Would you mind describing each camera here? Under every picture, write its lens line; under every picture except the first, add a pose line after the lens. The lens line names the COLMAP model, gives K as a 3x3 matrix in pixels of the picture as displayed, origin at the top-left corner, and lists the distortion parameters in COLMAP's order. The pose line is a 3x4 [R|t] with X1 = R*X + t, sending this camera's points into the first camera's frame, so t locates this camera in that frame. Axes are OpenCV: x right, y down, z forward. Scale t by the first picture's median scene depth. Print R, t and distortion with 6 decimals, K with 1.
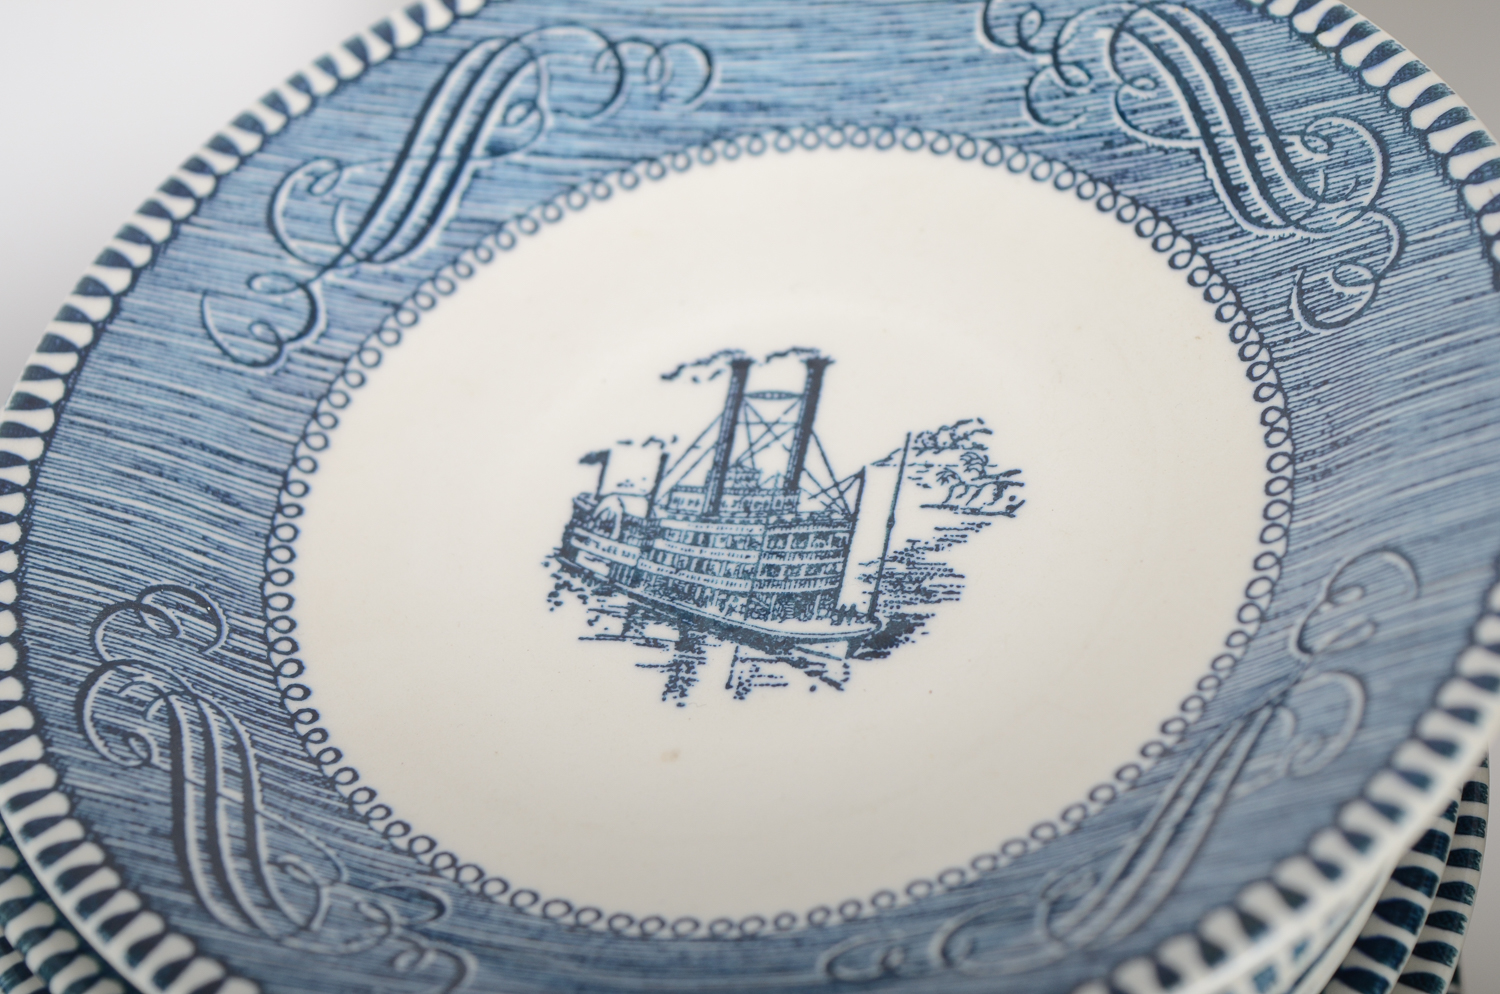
lens RADIAL K [[2412.8, 0, 750.0], [0, 2412.8, 497.0], [0, 0, 1]] dist [-0.263928, 1.315704]
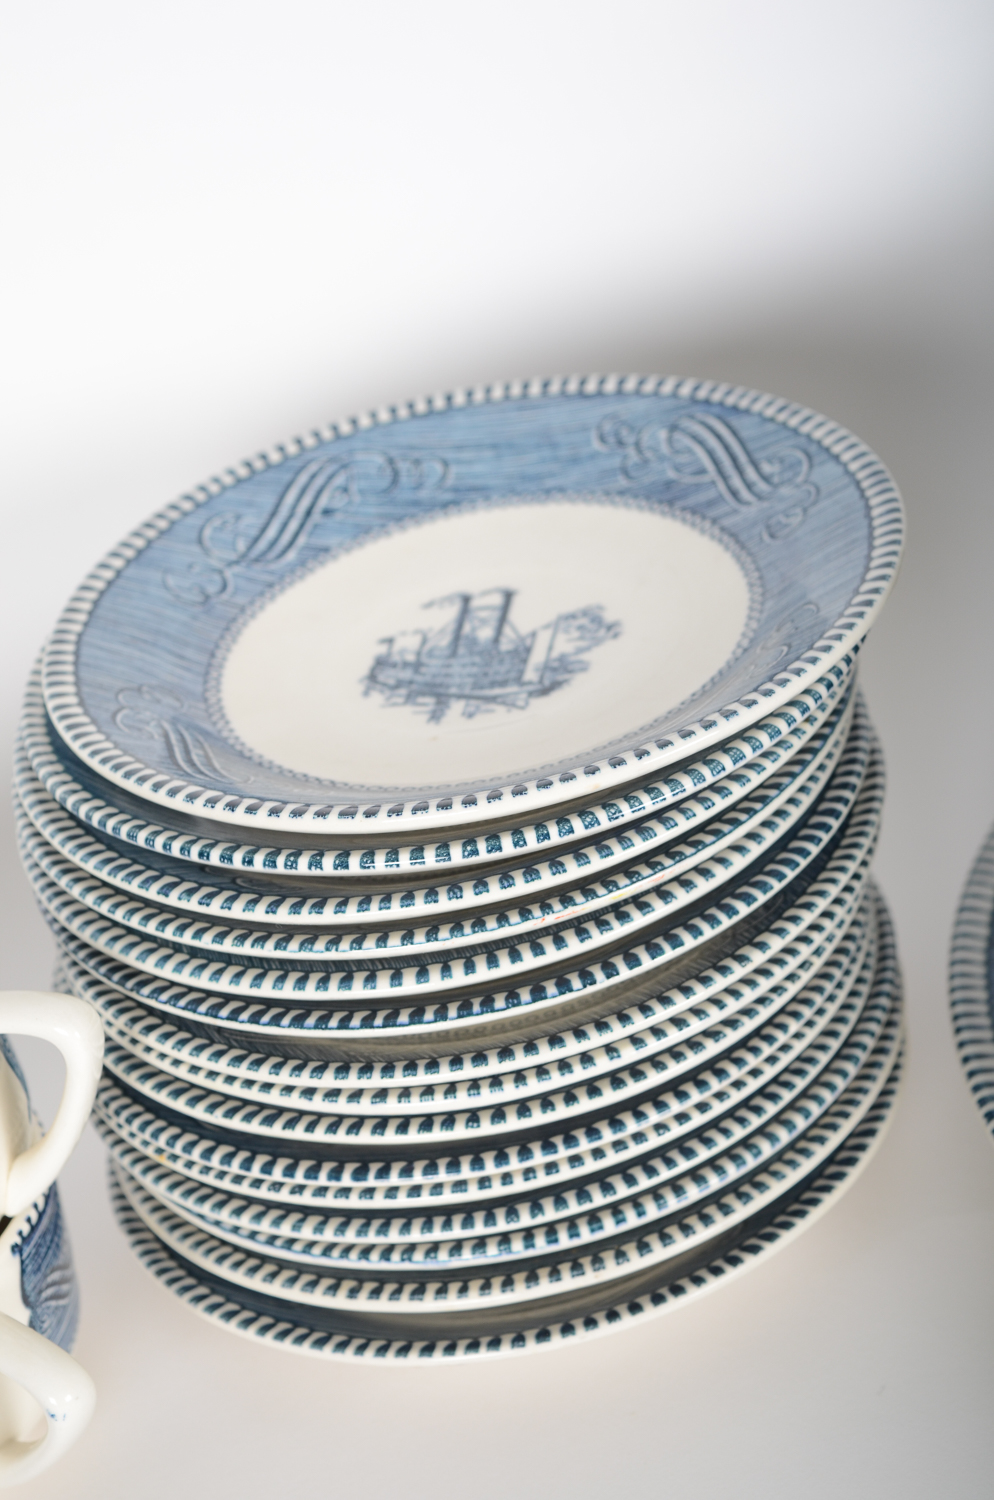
lens RADIAL K [[2412.8, 0, 497.0], [0, 2412.8, 750.0], [0, 0, 1]] dist [-0.263928, 1.315704]
pose [[0.999709, -0.020562, 0.012605, -0.006457], [0.023442, 0.951313, -0.307333, 0.626993], [-0.005672, 0.307539, 0.951518, -0.697358]]
